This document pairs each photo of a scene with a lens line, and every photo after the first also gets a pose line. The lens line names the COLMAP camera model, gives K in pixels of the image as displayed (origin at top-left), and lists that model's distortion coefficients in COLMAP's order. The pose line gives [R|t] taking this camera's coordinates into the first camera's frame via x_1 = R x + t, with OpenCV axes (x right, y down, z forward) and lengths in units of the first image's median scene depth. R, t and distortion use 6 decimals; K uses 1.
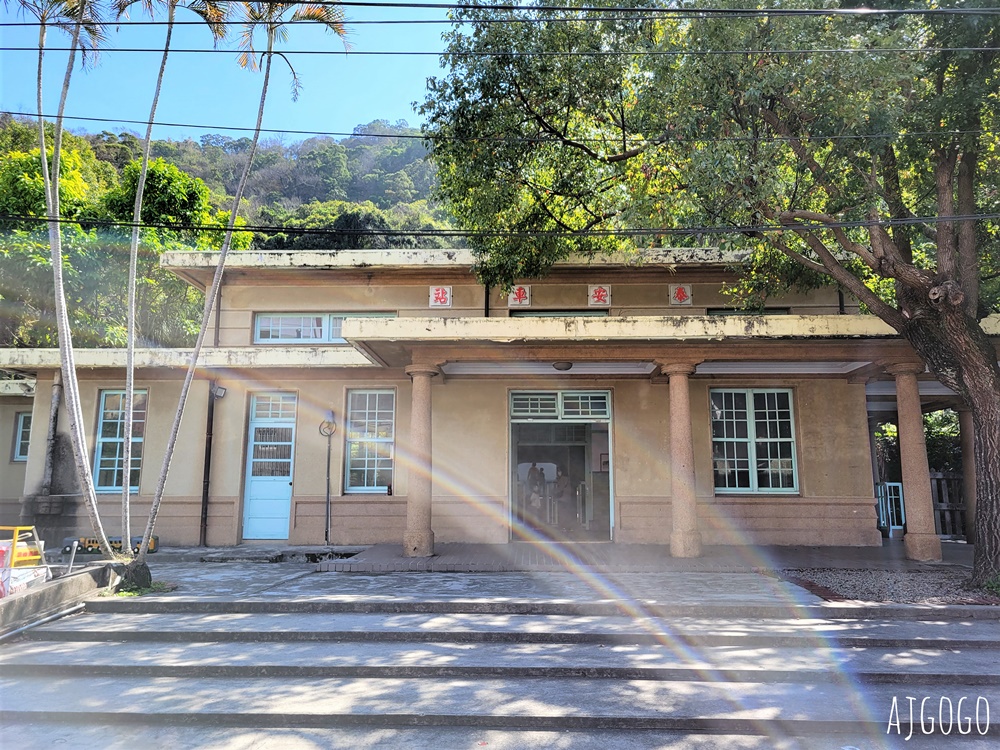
lens RADIAL K [[770.0, 0, 500.0], [0, 770.0, 375.0], [0, 0, 1]] dist [-0.003208, -0.003414]
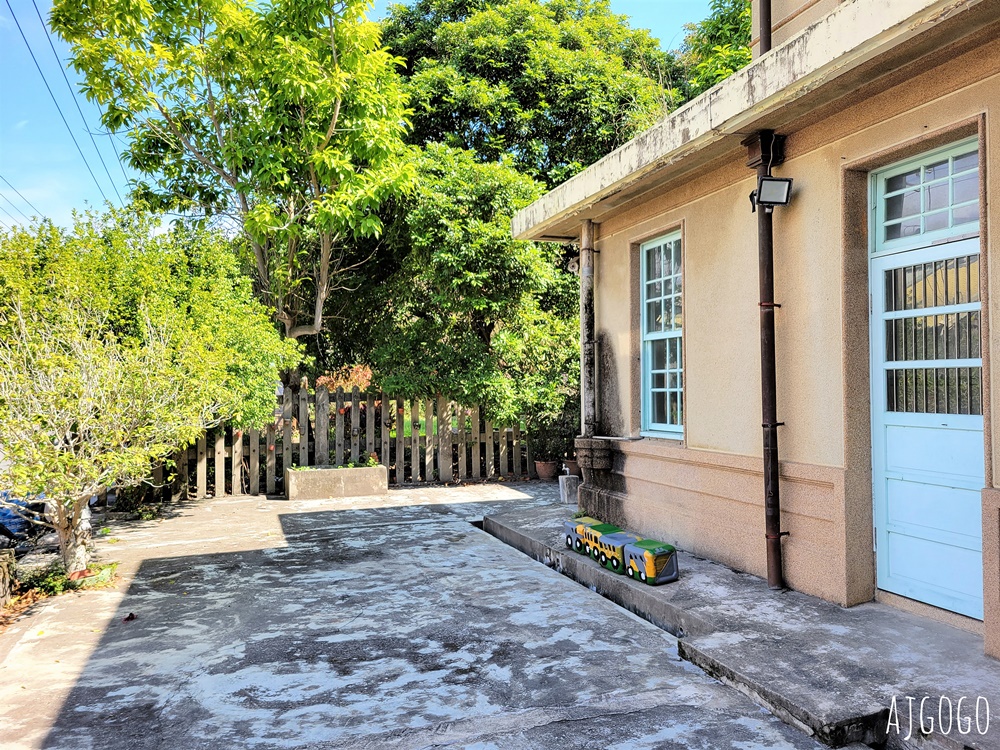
lens RADIAL K [[770.0, 0, 500.0], [0, 770.0, 375.0], [0, 0, 1]] dist [-0.003208, -0.003414]
pose [[0.345541, -0.020035, -0.938190, -0.053094], [0.171225, 0.984335, 0.042043, 0.071235], [0.922650, -0.175169, 0.343558, 0.725793]]
